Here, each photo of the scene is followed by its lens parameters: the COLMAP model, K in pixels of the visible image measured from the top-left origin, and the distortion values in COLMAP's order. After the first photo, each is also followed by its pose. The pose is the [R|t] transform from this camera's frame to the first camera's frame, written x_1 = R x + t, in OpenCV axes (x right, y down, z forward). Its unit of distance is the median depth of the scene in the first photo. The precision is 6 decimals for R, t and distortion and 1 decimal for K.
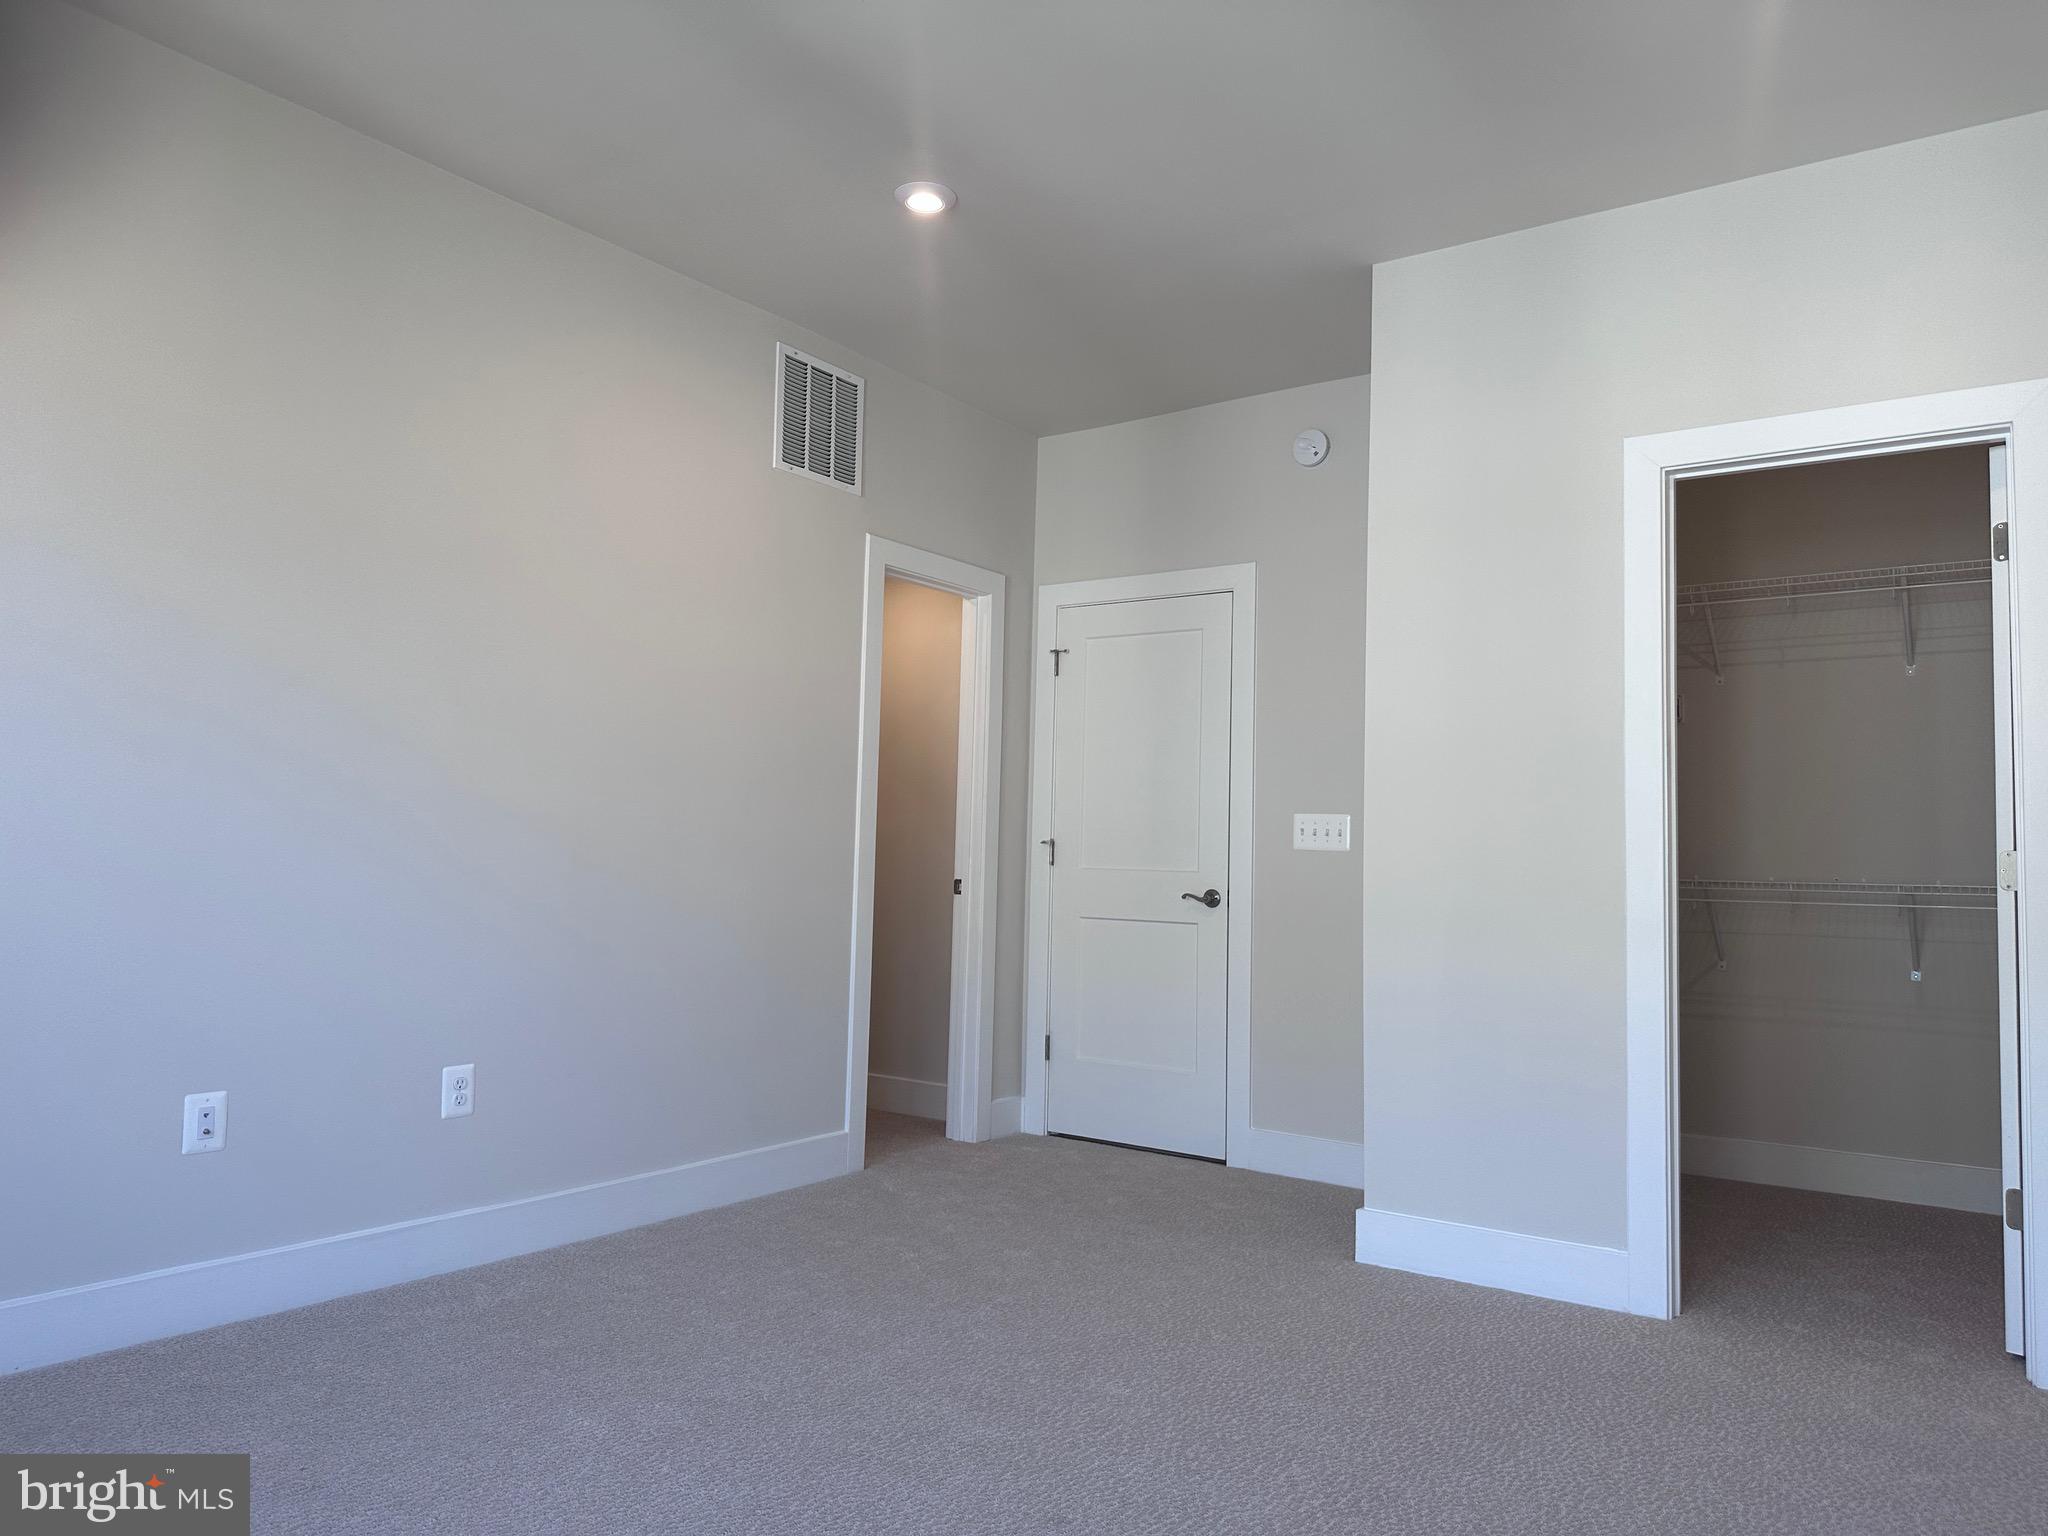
lens RADIAL K [[1445.0, 0, 1026.7], [0, 1445.0, 761.4], [0, 0, 1]] dist [0.059353, -0.082572]
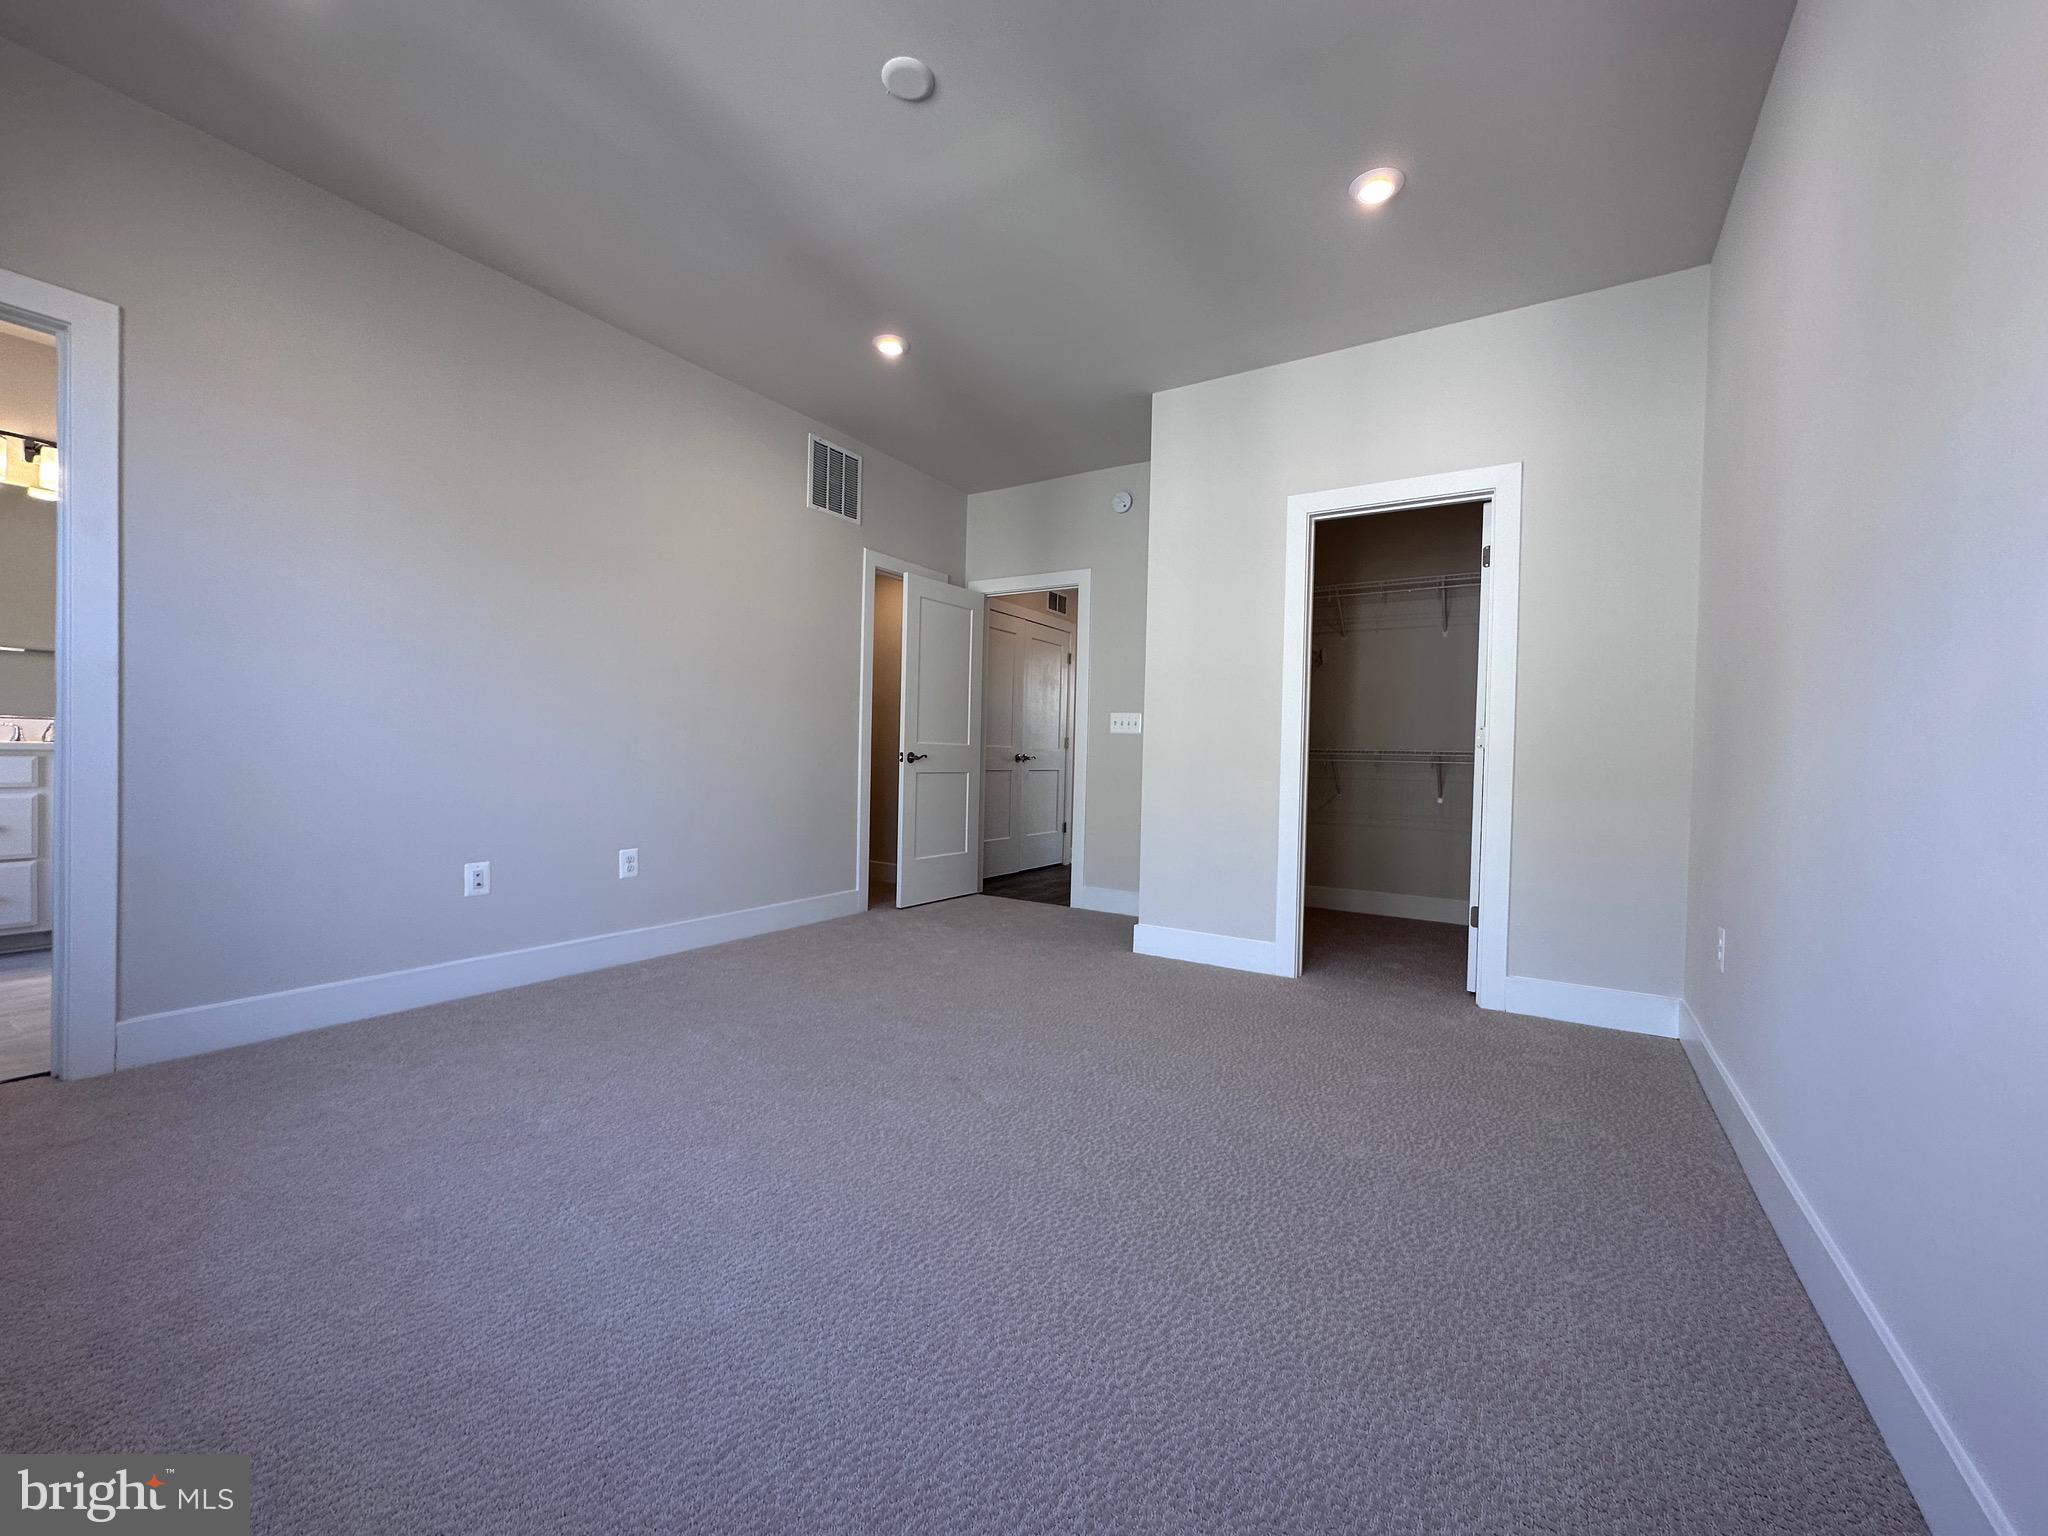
lens RADIAL K [[820.8, 0, 1025.2], [0, 820.8, 765.5], [0, 0, 1]] dist [0.001693, -0.000250]
pose [[0.998421, -0.001012, 0.056157, 0.033186], [-0.003836, 0.996274, 0.086157, 0.020194], [-0.056035, -0.086236, 0.994698, -0.005612]]
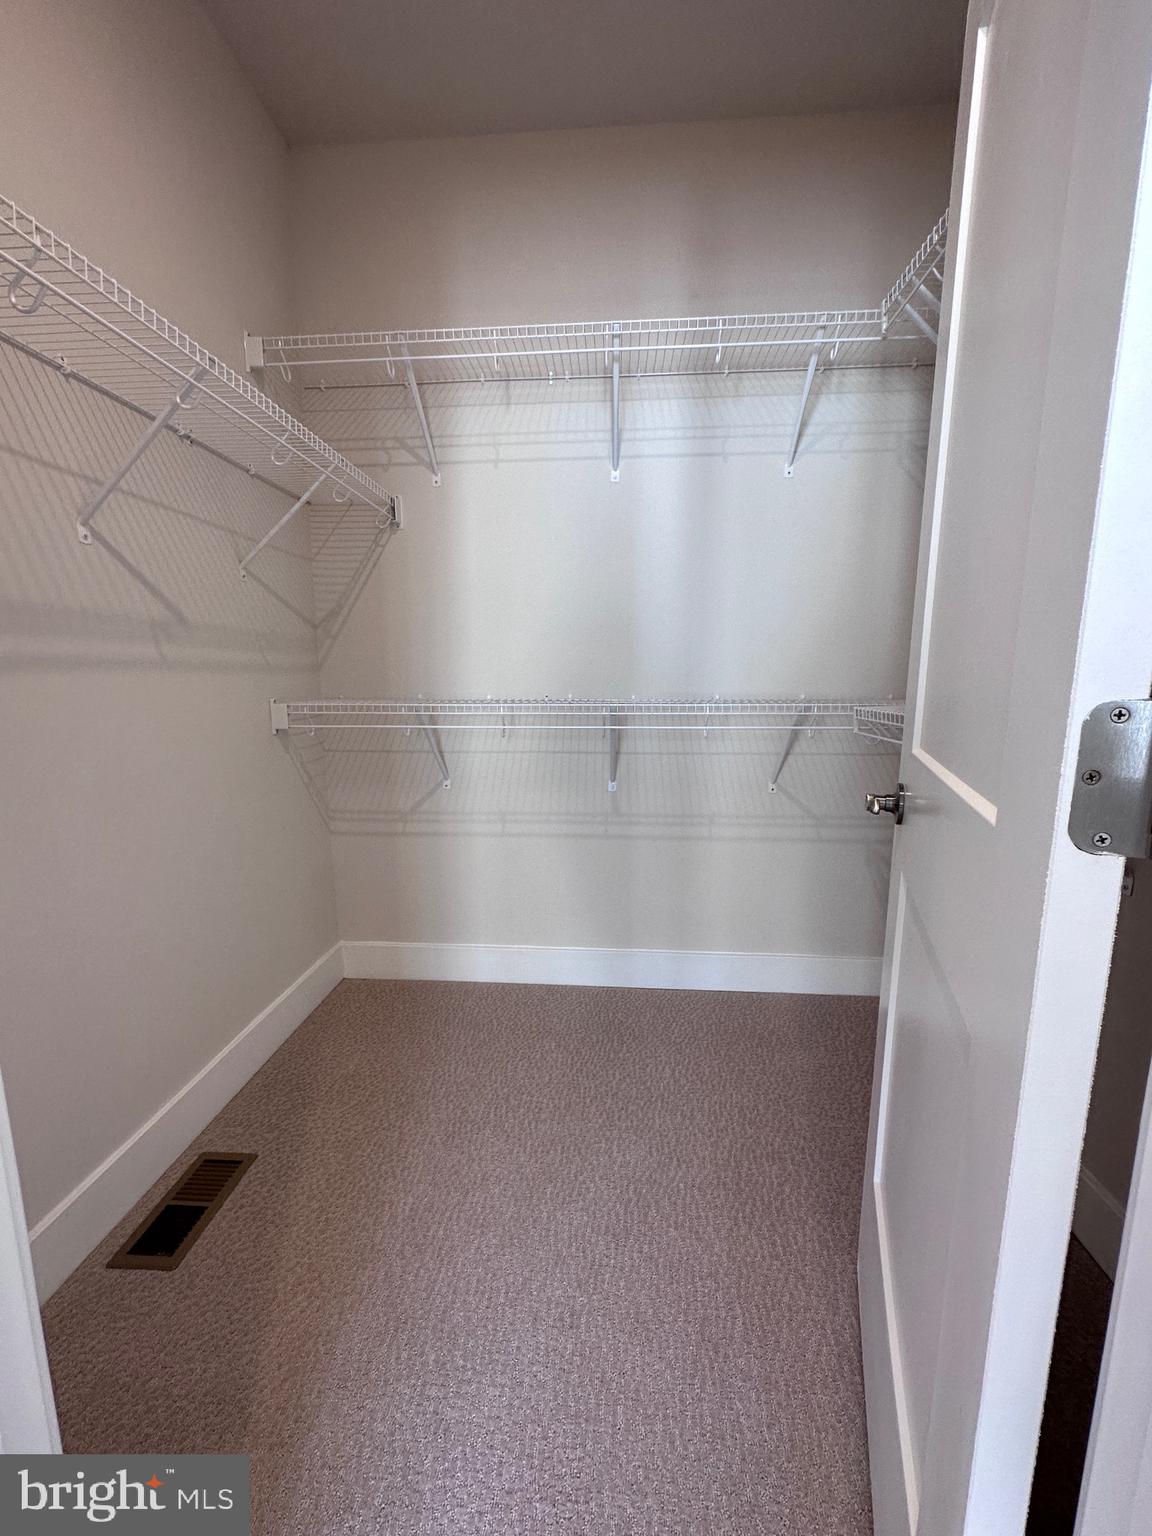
lens RADIAL K [[615.6, 0, 575.9], [0, 615.6, 768.7], [0, 0, 1]] dist [0.001693, -0.000250]
pose [[0.854343, -0.107941, 0.508376, 0.496149], [-0.015856, 0.972325, 0.233094, 0.042570], [-0.519467, -0.207203, 0.828988, 0.886778]]
